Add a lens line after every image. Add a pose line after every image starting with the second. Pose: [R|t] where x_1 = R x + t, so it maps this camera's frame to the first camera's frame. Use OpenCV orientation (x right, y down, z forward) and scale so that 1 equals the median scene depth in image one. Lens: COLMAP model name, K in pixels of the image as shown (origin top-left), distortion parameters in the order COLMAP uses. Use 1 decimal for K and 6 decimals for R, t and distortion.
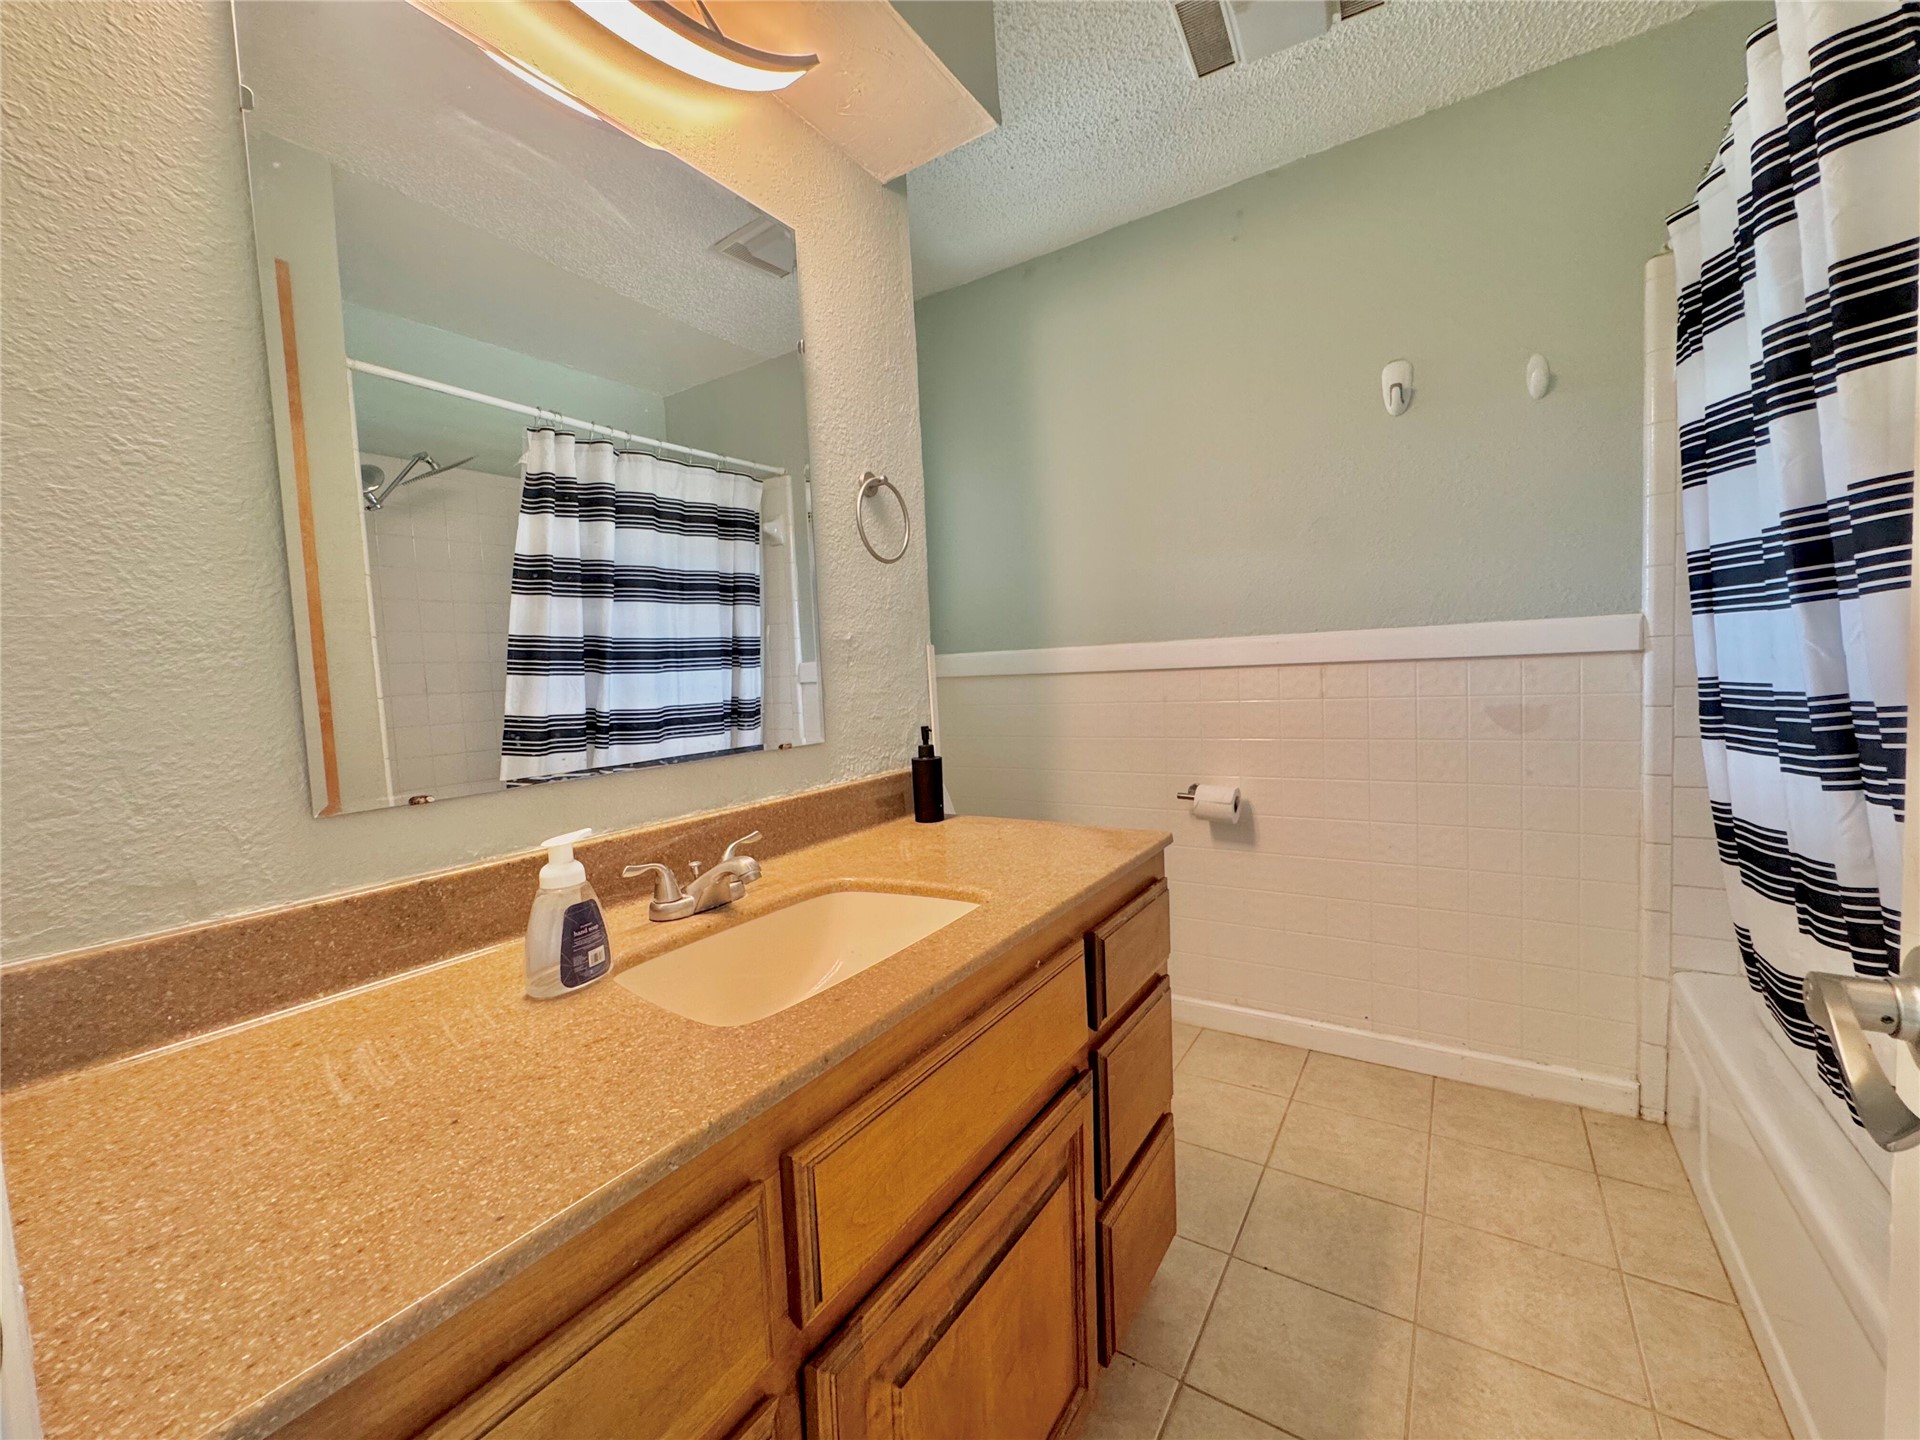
lens RADIAL K [[767.0, 0, 960.0], [0, 767.0, 720.0], [0, 0, 1]] dist [0.000299, 0.000053]
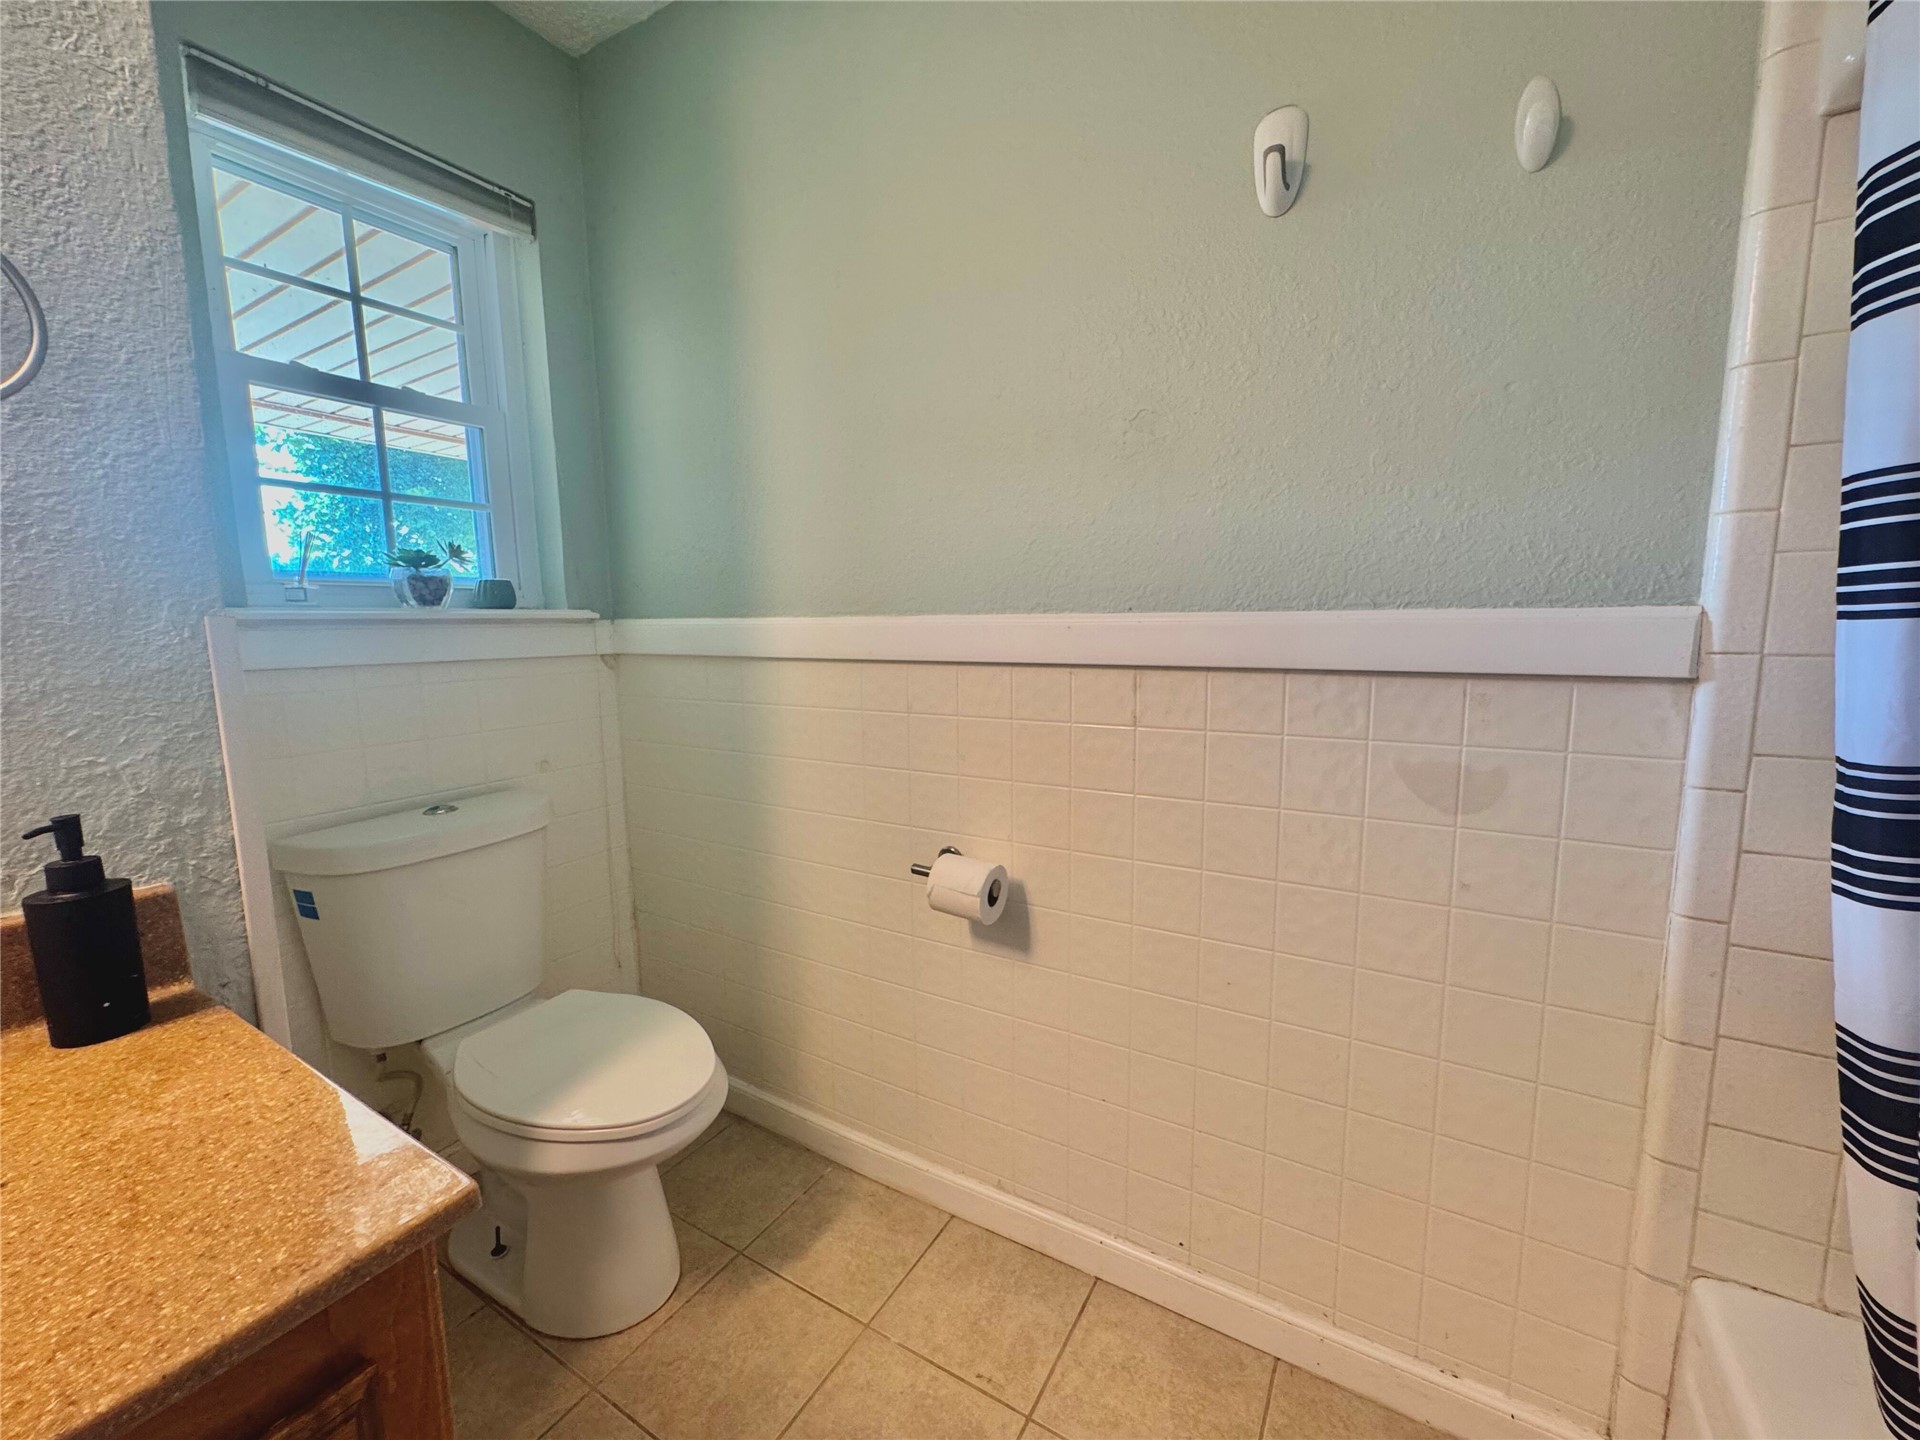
lens RADIAL K [[768.7, 0, 960.0], [0, 768.7, 720.0], [0, 0, 1]] dist [-0.000421, 0.000025]
pose [[0.998170, 0.030564, 0.052173, 0.361472], [-0.033680, 0.997634, 0.059938, -0.074809], [-0.050218, -0.061585, 0.996838, 0.493613]]
